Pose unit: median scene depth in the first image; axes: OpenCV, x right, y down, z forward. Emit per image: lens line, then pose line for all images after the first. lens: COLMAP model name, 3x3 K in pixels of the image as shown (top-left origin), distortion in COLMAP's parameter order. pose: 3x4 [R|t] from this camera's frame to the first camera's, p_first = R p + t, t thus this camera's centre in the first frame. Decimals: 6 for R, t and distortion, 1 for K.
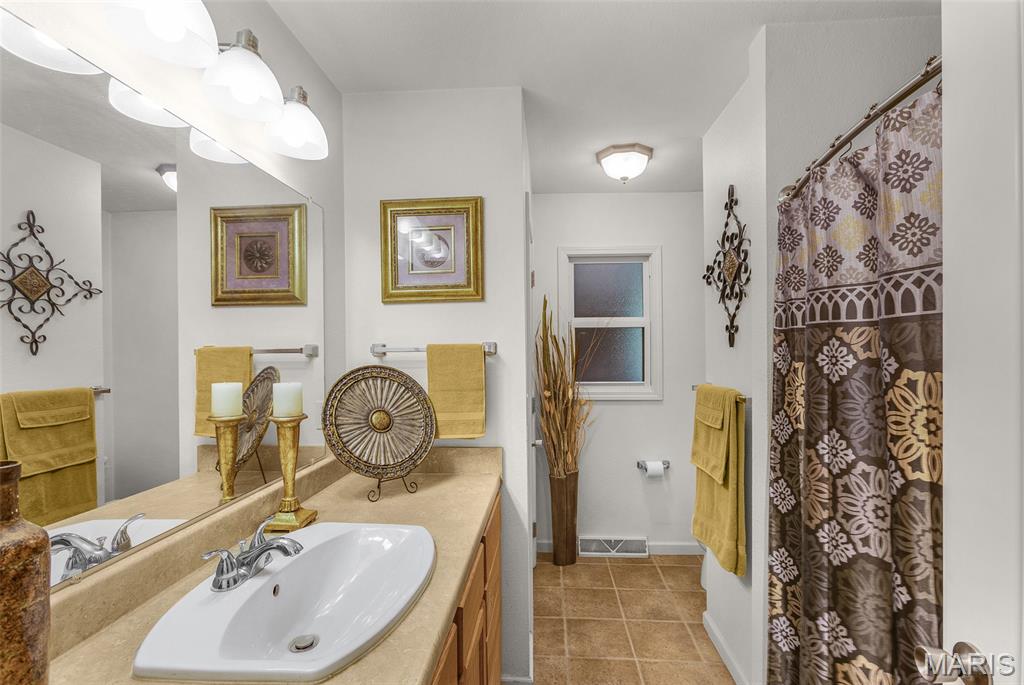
lens RADIAL K [[461.7, 0, 513.3], [0, 461.7, 349.9], [0, 0, 1]] dist [-0.004050, 0.004777]
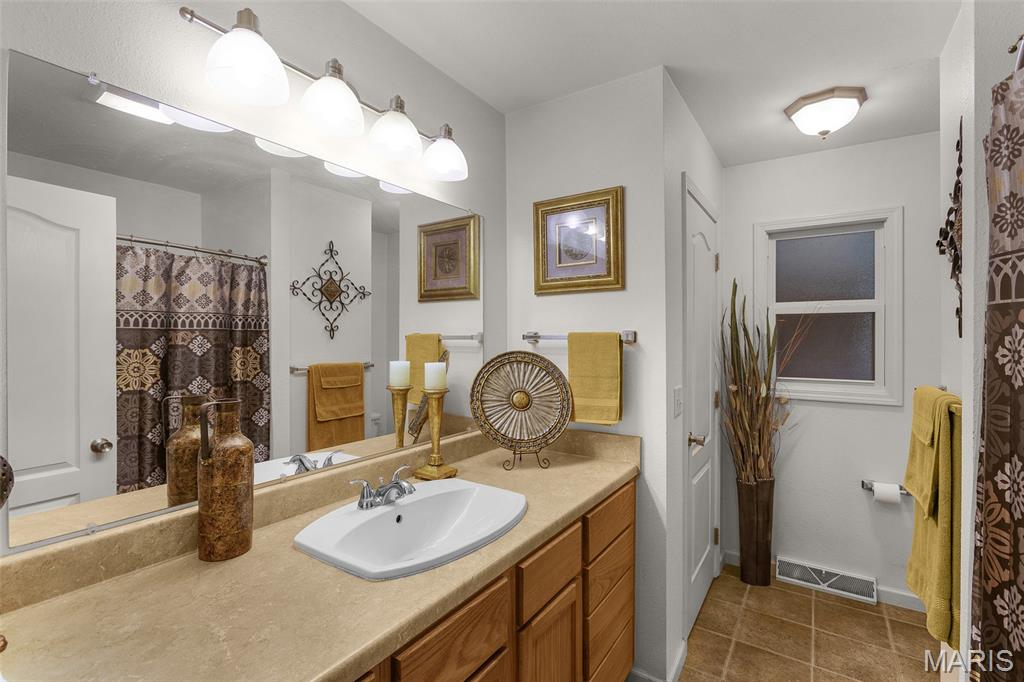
lens RADIAL K [[461.7, 0, 510.3], [0, 461.7, 338.5], [0, 0, 1]] dist [-0.004050, 0.004777]
pose [[0.869095, 0.009901, -0.494546, 0.215188], [-0.010071, 0.999947, 0.002322, 0.000894], [0.494543, 0.002962, 0.869148, 0.007941]]
